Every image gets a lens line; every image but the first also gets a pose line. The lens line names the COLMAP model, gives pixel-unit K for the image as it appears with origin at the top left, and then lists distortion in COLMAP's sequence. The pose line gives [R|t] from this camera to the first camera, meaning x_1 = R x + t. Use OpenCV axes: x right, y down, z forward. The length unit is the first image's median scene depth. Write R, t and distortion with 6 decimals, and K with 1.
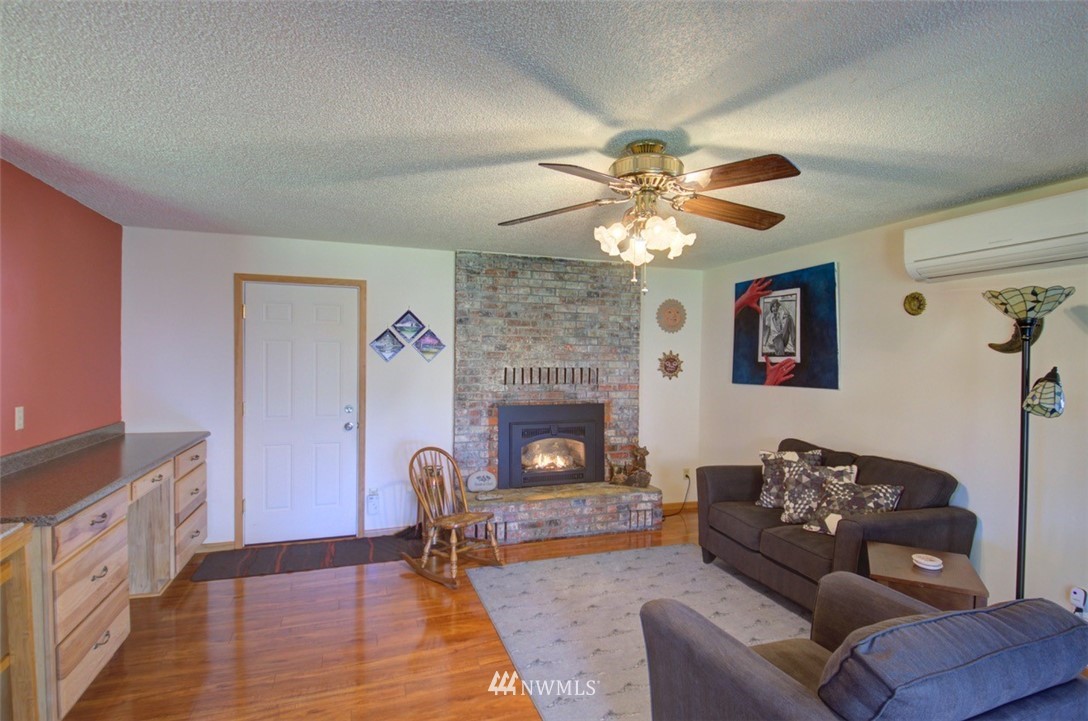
lens RADIAL K [[558.0, 0, 543.1], [0, 558.0, 363.0], [0, 0, 1]] dist [0.020265, -0.002037]
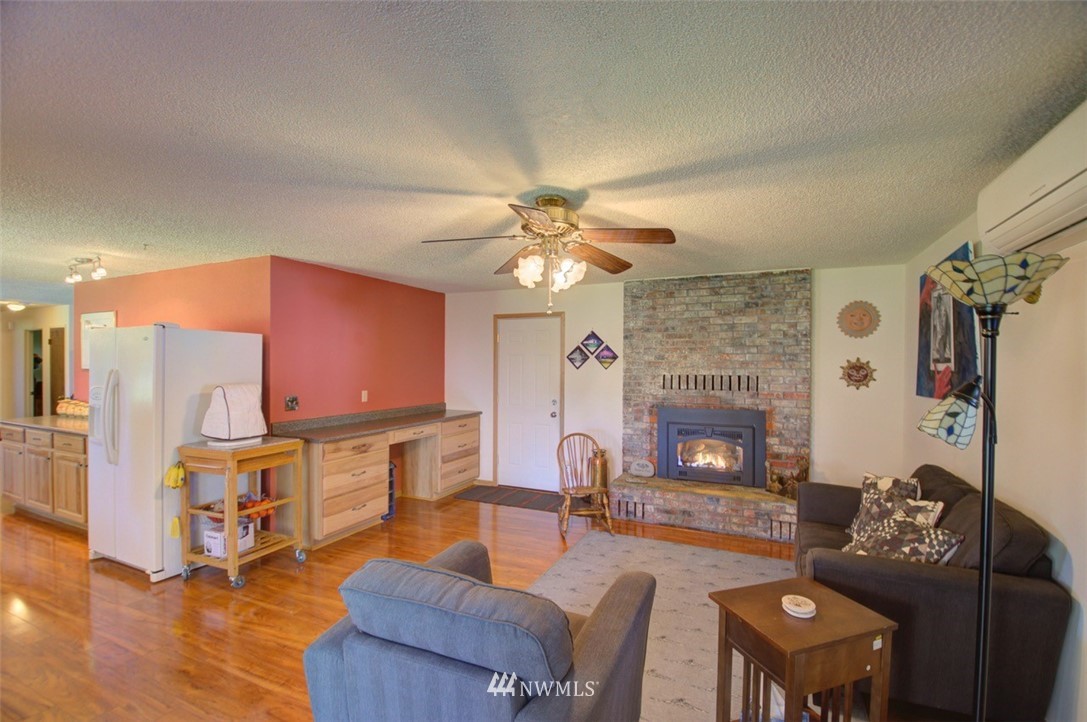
lens RADIAL K [[476.2, 0, 546.3], [0, 476.2, 362.8], [0, 0, 1]] dist [0.022883, -0.001453]
pose [[0.724815, -0.009700, -0.688875, 0.454838], [-0.004144, 0.999821, -0.018439, 0.003154], [0.688931, 0.016219, 0.724645, 0.102800]]
